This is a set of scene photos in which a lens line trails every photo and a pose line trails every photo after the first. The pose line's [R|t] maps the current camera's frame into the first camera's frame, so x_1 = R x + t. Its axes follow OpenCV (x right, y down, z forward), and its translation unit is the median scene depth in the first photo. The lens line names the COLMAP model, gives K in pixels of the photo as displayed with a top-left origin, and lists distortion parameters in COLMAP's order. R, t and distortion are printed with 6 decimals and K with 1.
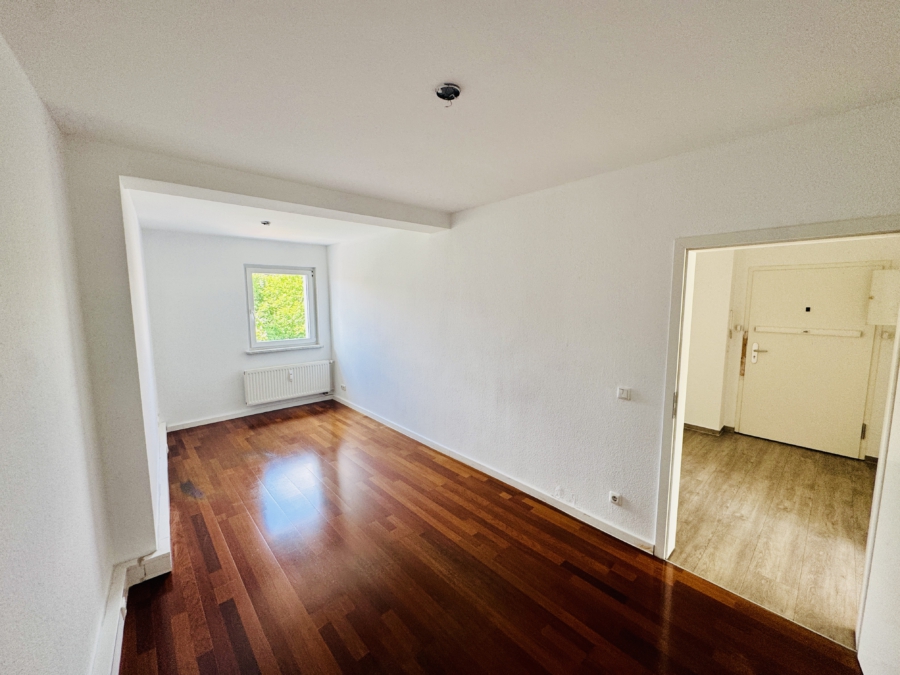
lens RADIAL K [[358.2, 0, 450.3], [0, 358.2, 338.2], [0, 0, 1]] dist [-0.000574, 0.000119]
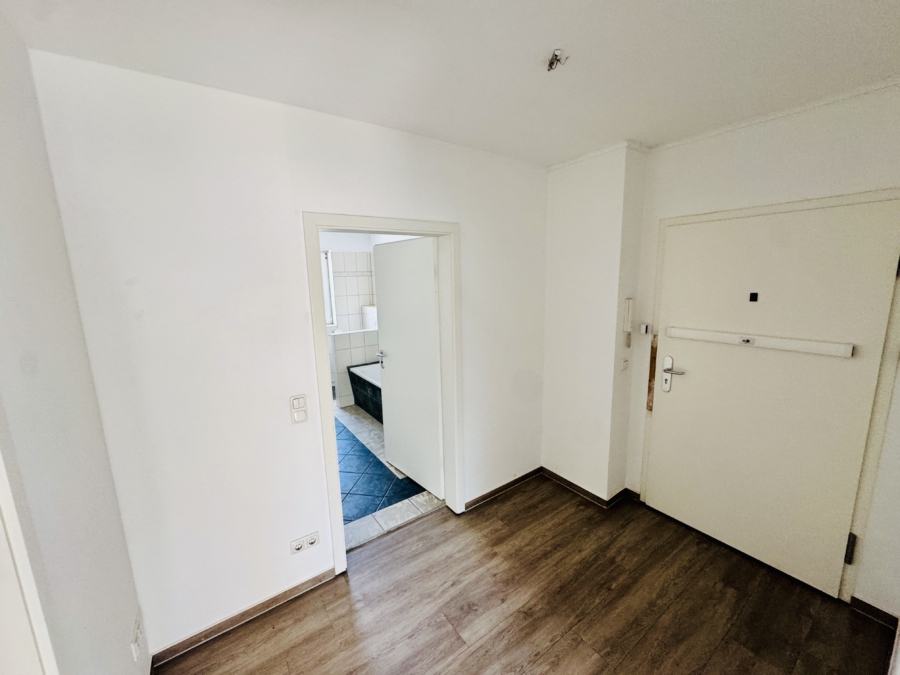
lens RADIAL K [[358.2, 0, 449.4], [0, 358.2, 336.5], [0, 0, 1]] dist [-0.000574, 0.000119]
pose [[0.992055, -0.002280, -0.125783, 0.636038], [0.009675, 0.998258, 0.058209, -0.058600], [0.125431, -0.058963, 0.990349, 0.439417]]
